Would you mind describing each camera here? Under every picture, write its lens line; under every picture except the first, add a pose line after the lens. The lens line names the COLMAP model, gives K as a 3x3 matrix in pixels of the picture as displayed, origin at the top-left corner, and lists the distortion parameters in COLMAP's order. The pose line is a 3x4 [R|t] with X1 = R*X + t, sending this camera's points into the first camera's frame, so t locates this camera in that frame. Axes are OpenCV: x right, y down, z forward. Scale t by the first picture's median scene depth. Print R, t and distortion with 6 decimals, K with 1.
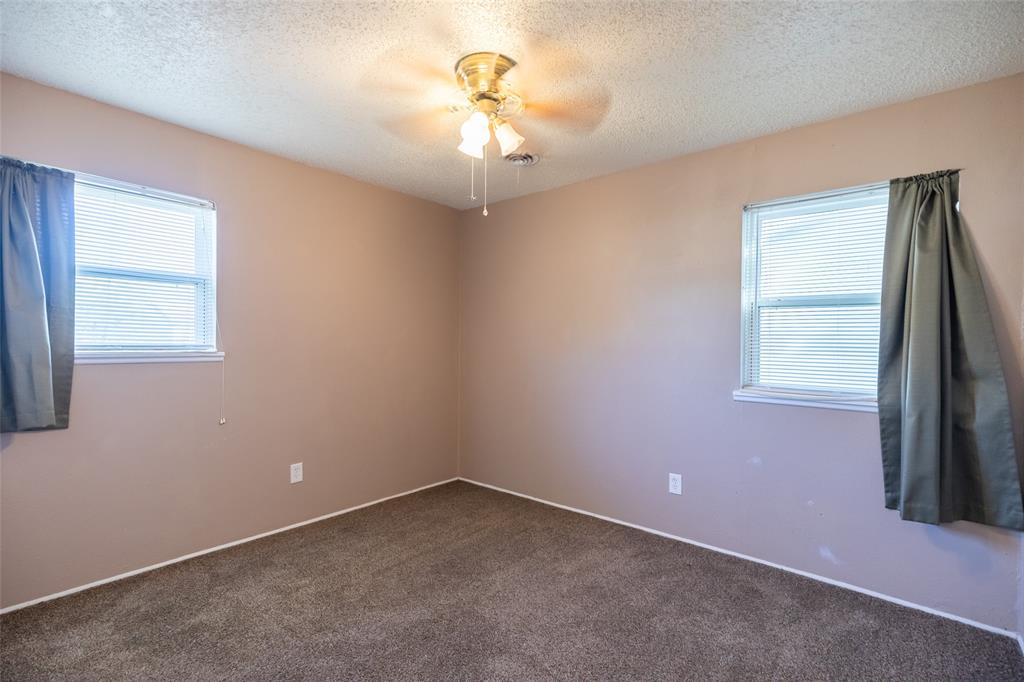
lens RADIAL K [[468.4, 0, 504.2], [0, 468.4, 336.0], [0, 0, 1]] dist [-0.000368, 0.000110]
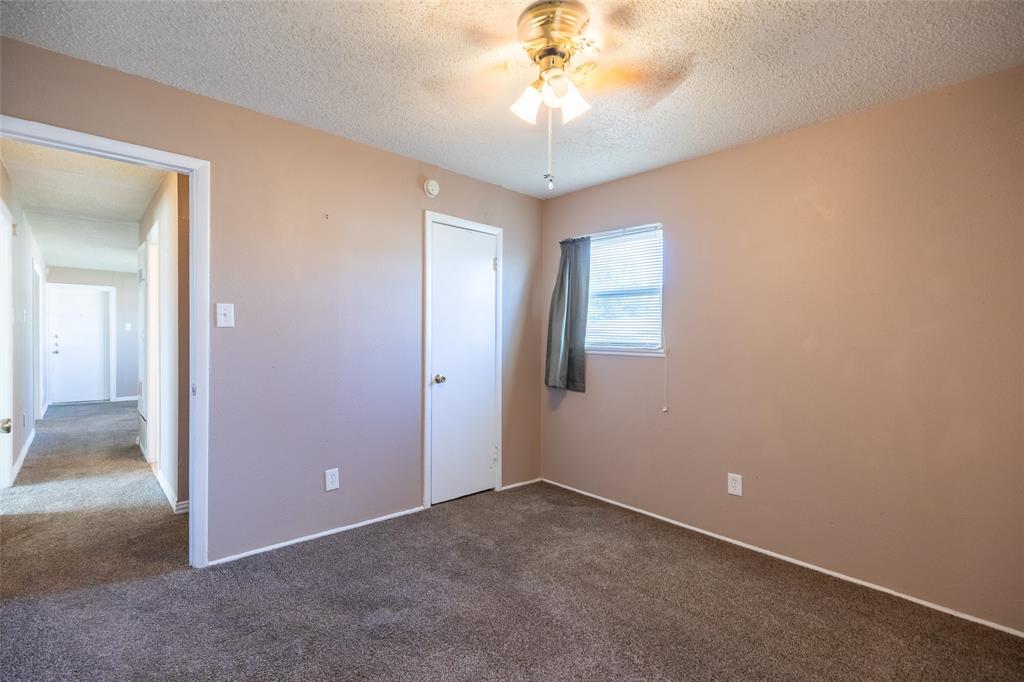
lens RADIAL K [[468.4, 0, 504.1], [0, 468.4, 346.3], [0, 0, 1]] dist [-0.000368, 0.000110]
pose [[-0.130269, -0.009570, -0.991433, 0.664357], [-0.017486, 0.999820, -0.007353, 0.047195], [0.991325, 0.016378, -0.130413, 0.845712]]
